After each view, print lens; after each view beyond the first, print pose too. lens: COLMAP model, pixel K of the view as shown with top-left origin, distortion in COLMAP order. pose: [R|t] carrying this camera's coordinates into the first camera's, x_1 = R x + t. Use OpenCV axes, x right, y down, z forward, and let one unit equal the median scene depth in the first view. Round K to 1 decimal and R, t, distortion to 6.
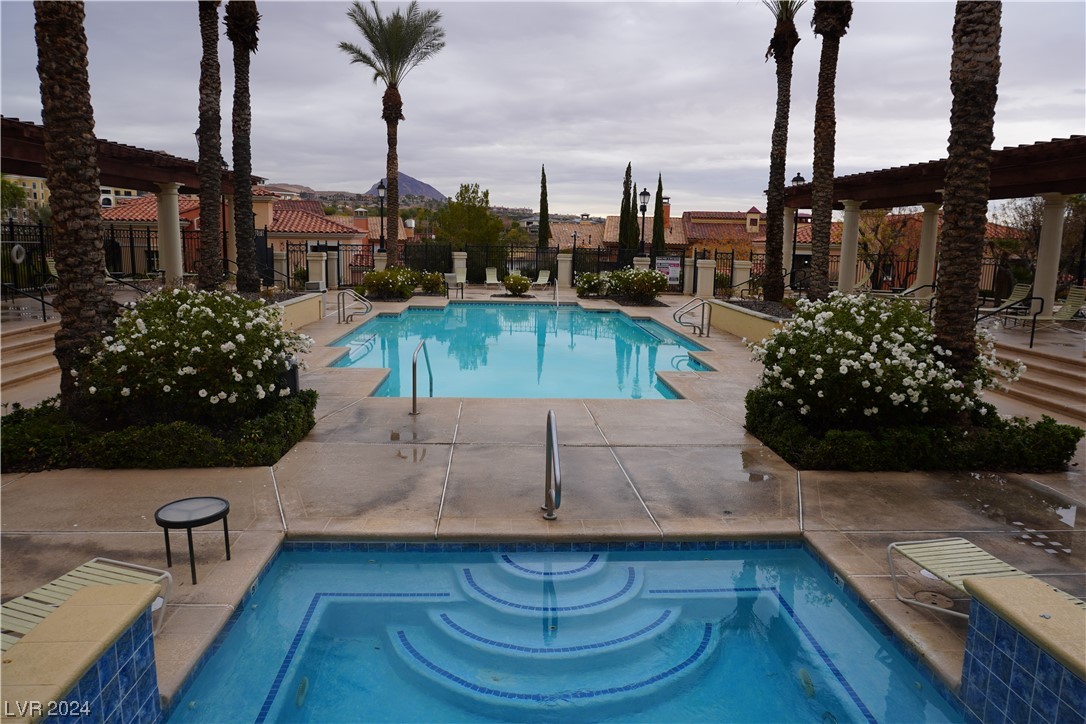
lens RADIAL K [[730.9, 0, 545.2], [0, 730.9, 363.0], [0, 0, 1]] dist [-0.024811, 0.004467]
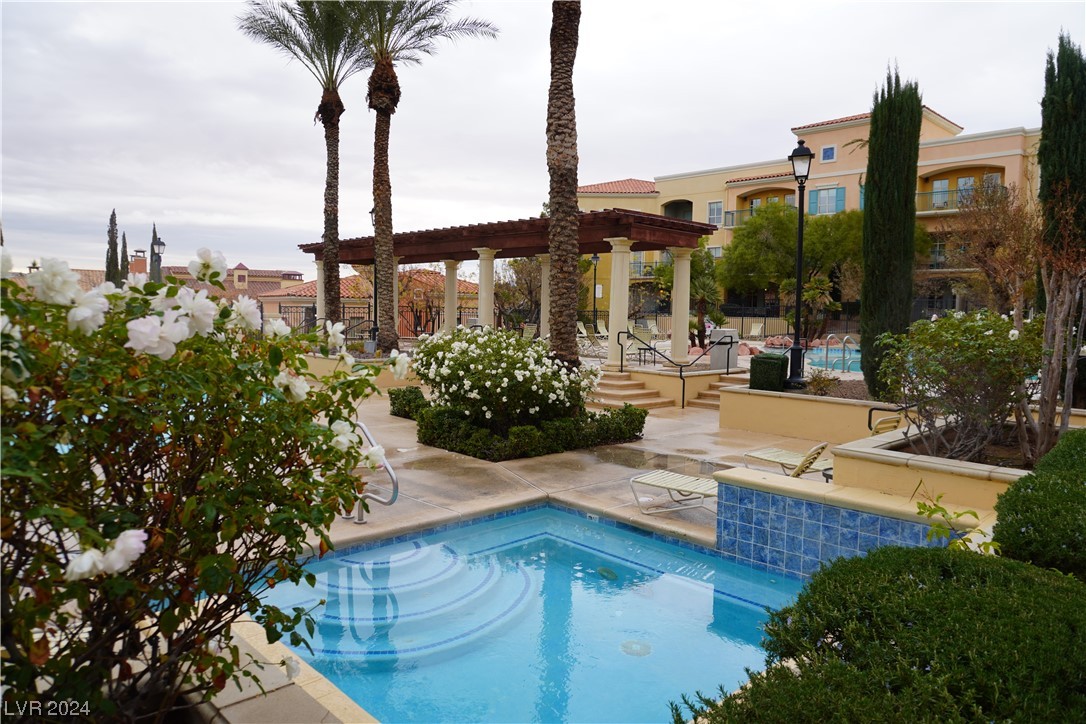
lens RADIAL K [[730.9, 0, 544.1], [0, 730.9, 361.8], [0, 0, 1]] dist [-0.024811, 0.004467]
pose [[0.773820, -0.054947, 0.631018, -0.343676], [0.105066, 0.993564, -0.042327, 0.036949], [-0.624631, 0.099052, 0.774612, -0.027513]]
